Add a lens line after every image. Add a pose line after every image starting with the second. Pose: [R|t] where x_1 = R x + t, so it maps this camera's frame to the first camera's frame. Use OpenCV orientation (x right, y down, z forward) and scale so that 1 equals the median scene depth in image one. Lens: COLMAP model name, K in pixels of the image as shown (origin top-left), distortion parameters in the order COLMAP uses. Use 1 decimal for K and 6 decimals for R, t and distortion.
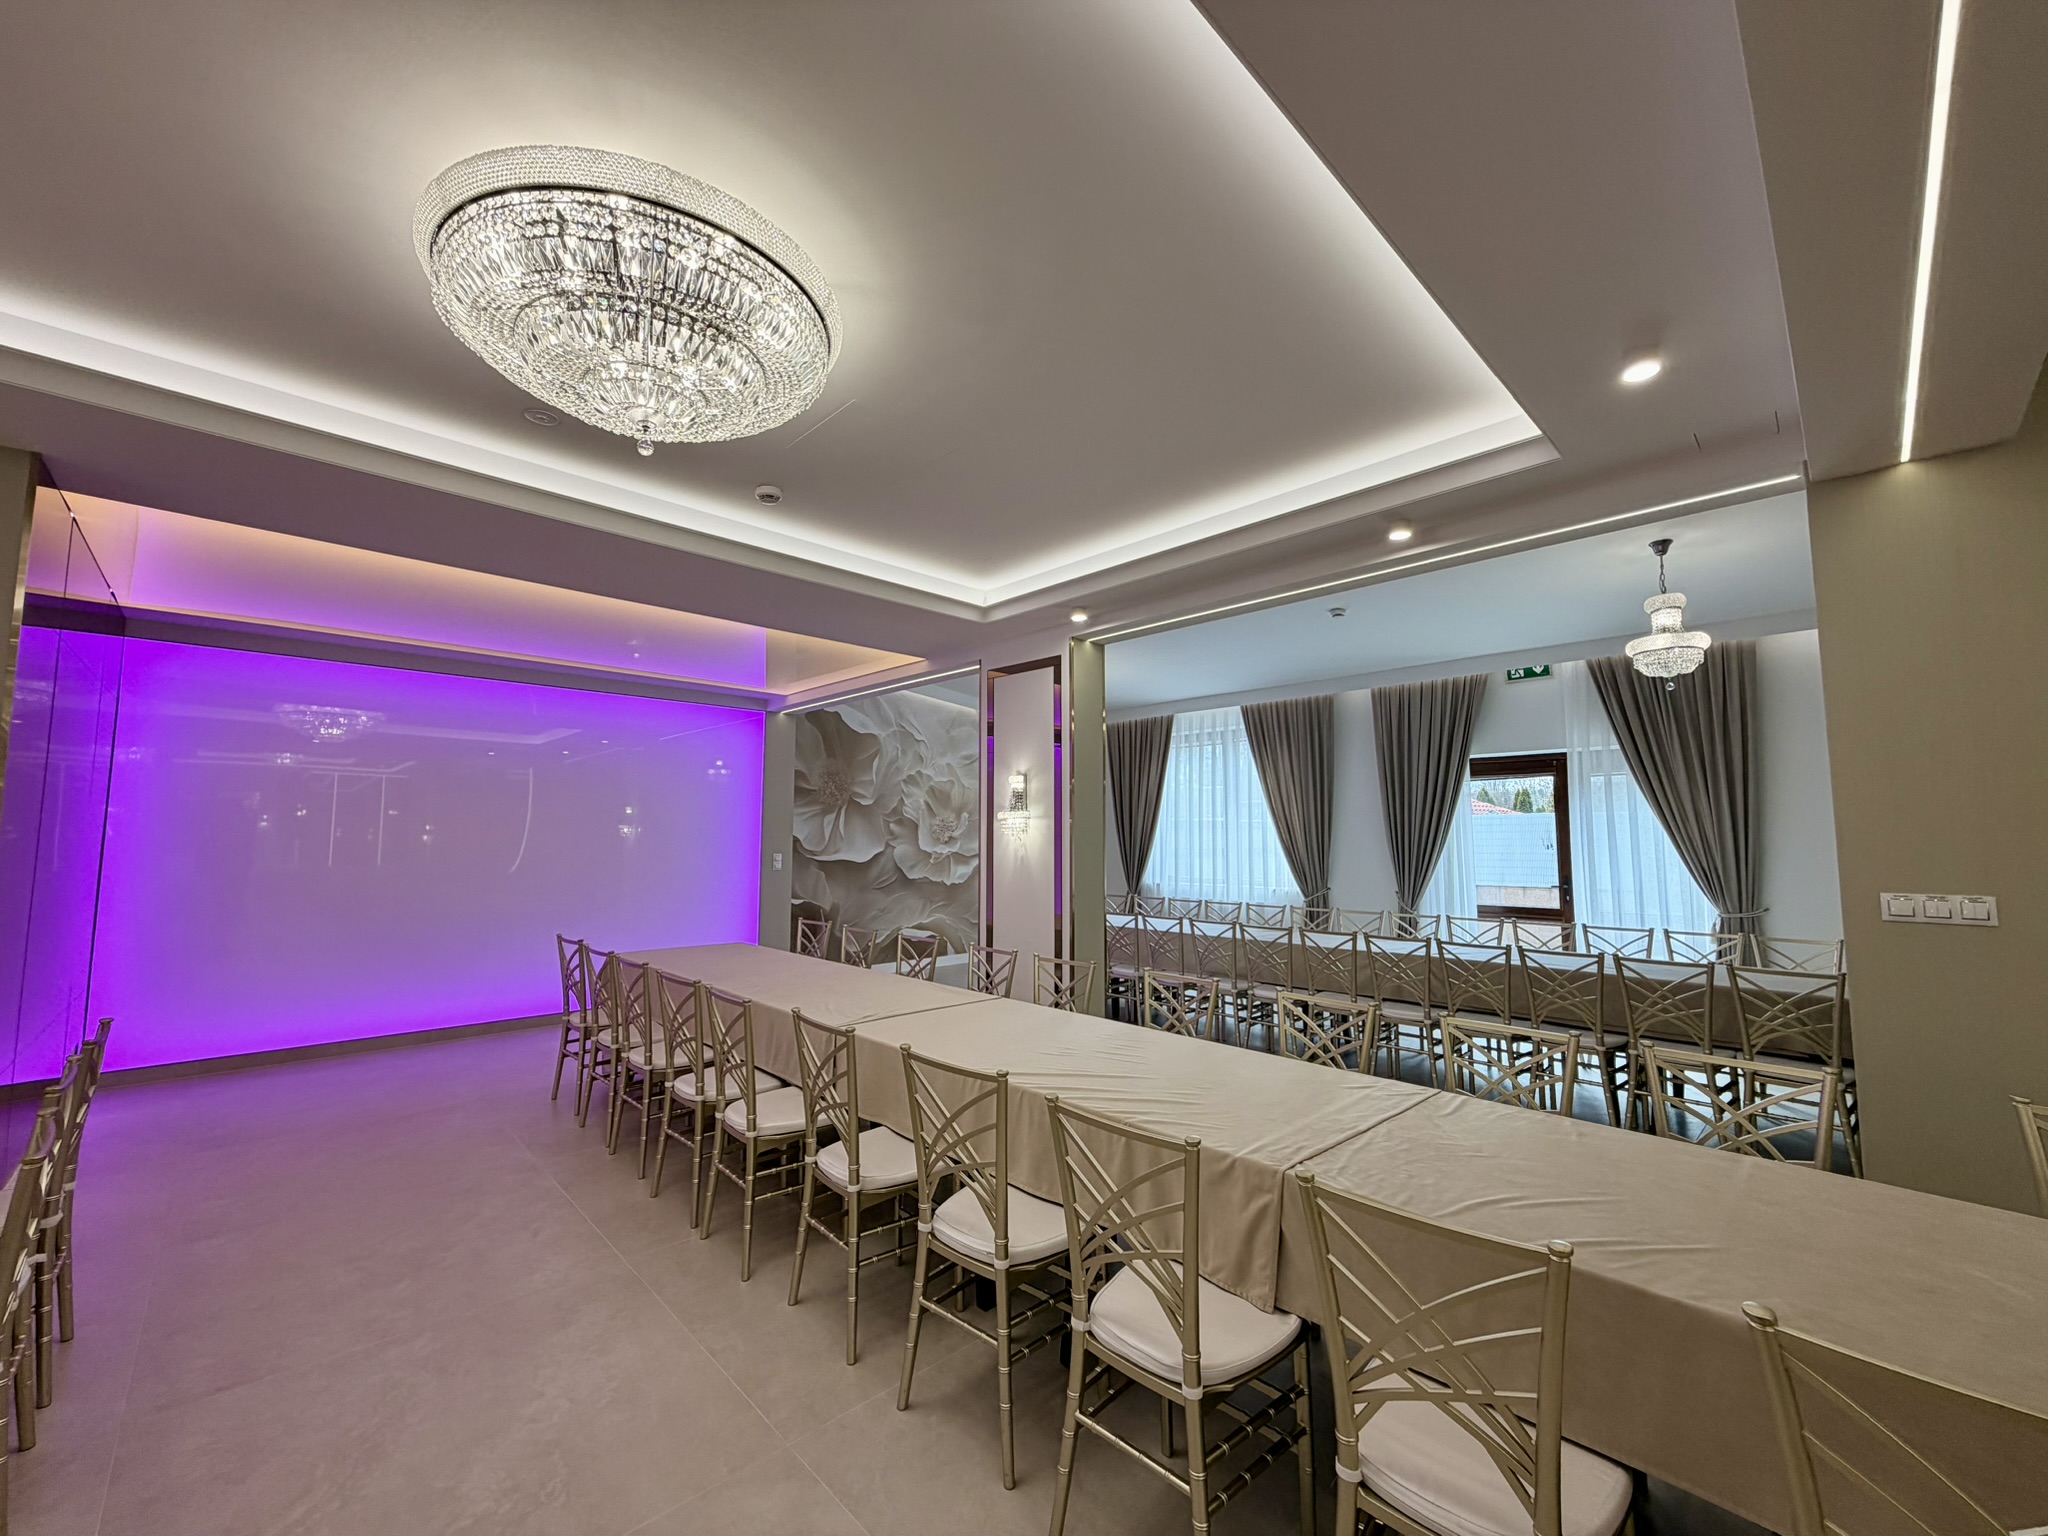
lens RADIAL K [[814.7, 0, 1019.4], [0, 814.7, 769.6], [0, 0, 1]] dist [-0.000655, 0.000366]
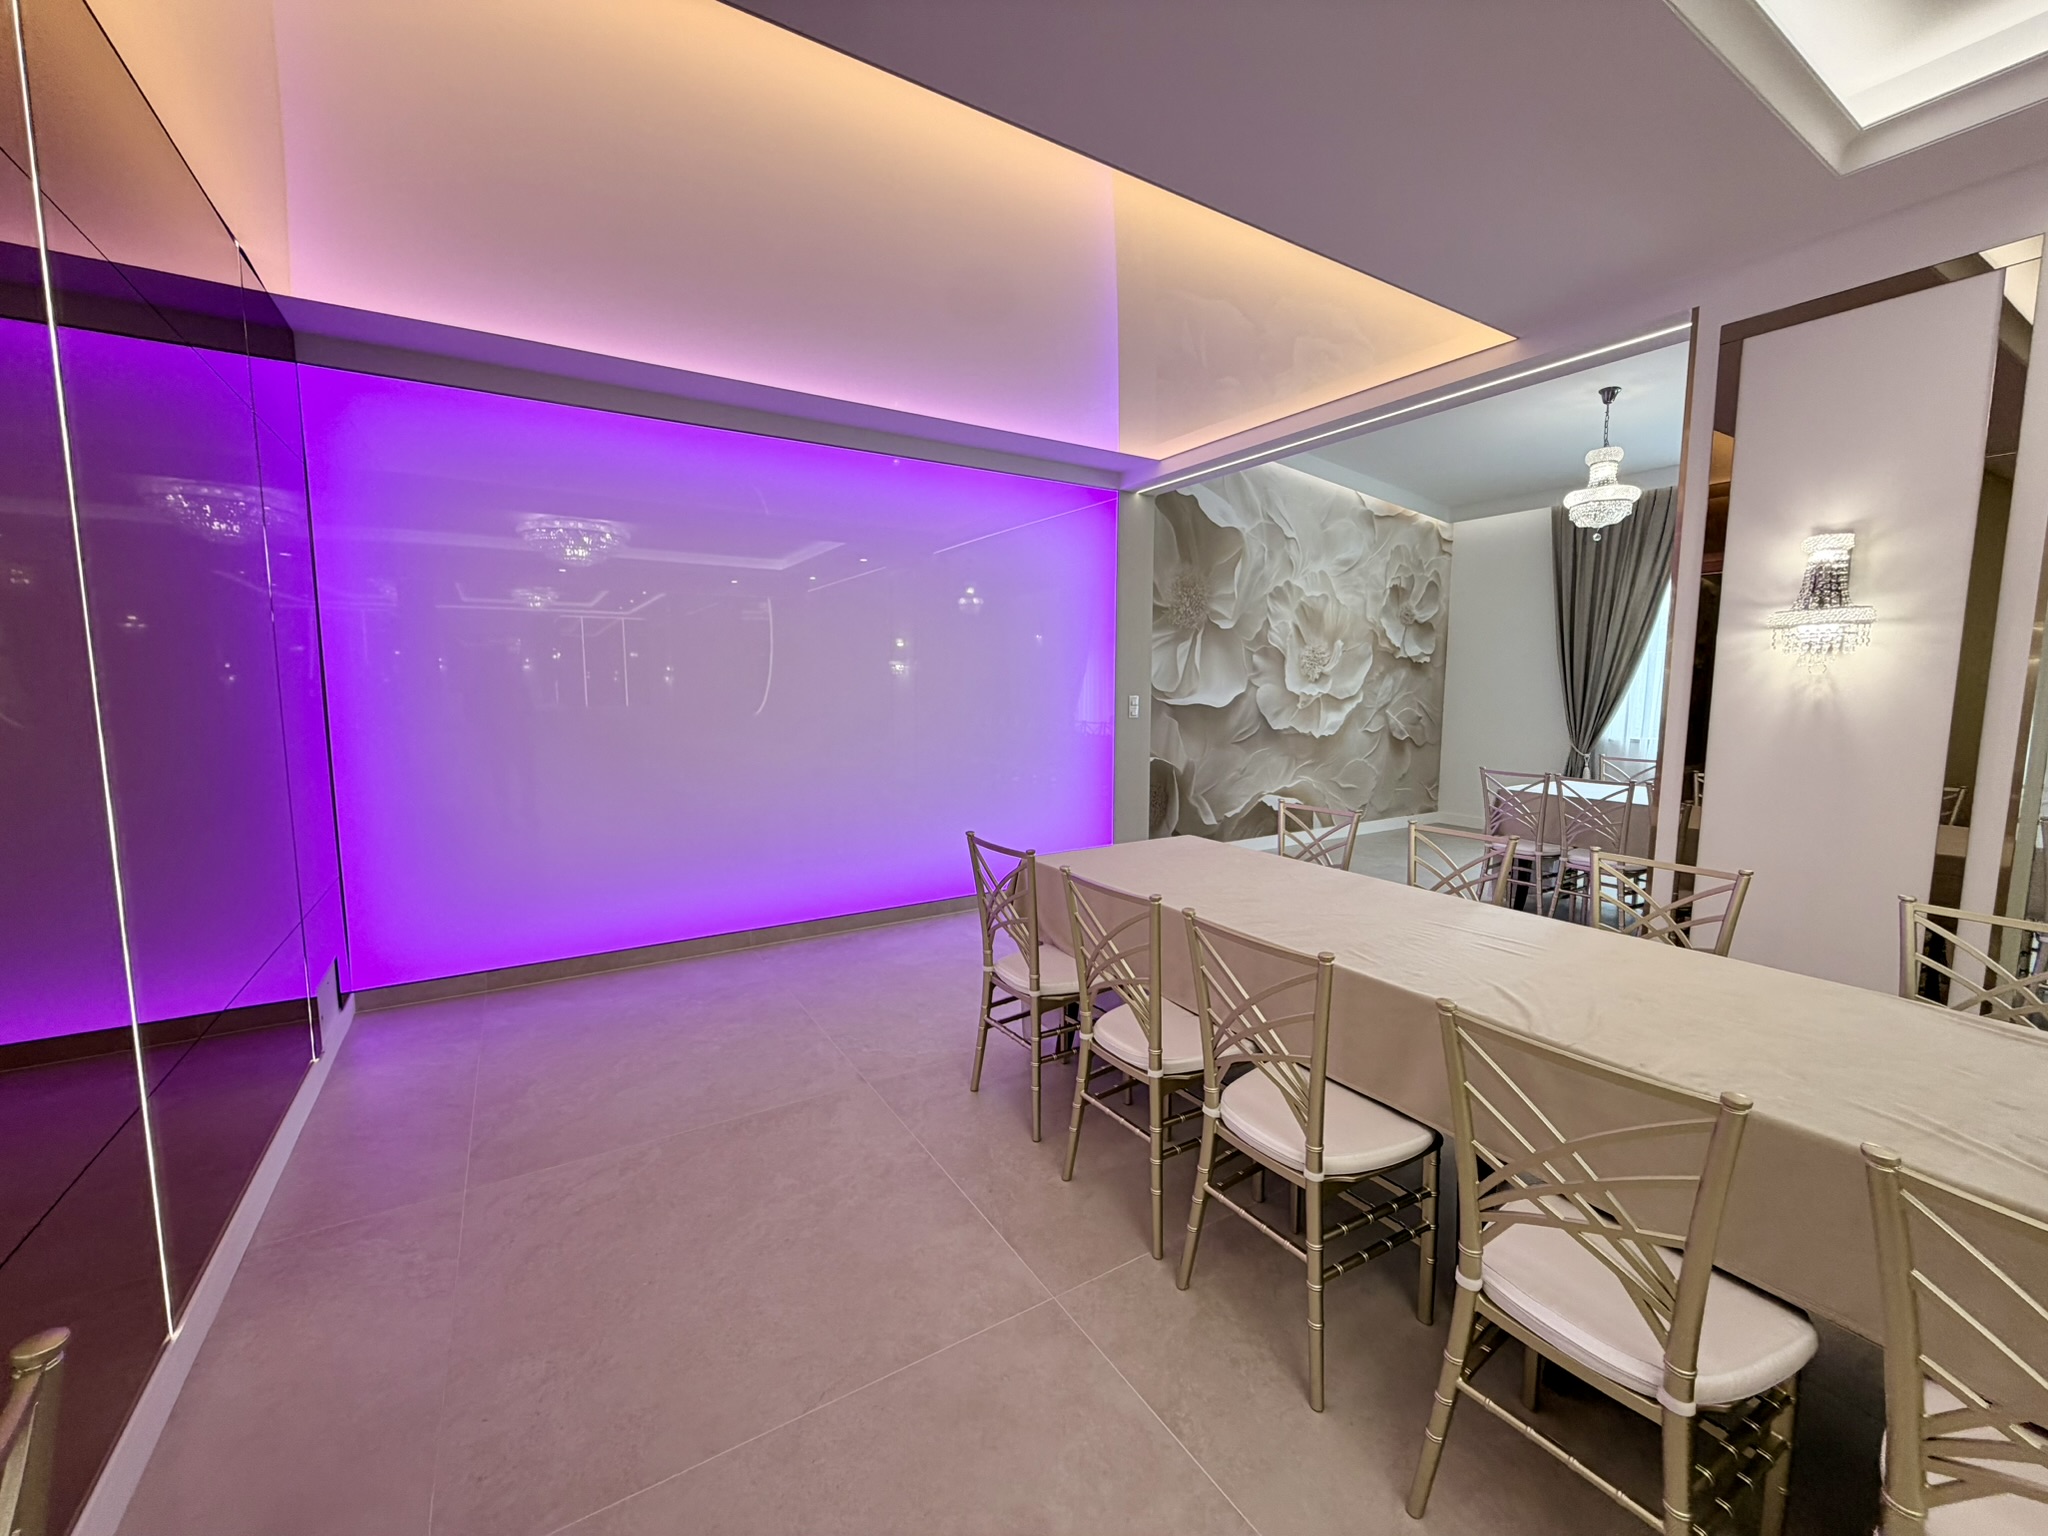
lens RADIAL K [[814.7, 0, 1019.4], [0, 814.7, 769.6], [0, 0, 1]] dist [-0.000655, 0.000366]
pose [[0.978288, 0.019260, -0.206354, -0.210333], [0.020428, 0.981863, 0.188490, 0.025226], [0.206242, -0.188613, 0.960151, 0.232358]]
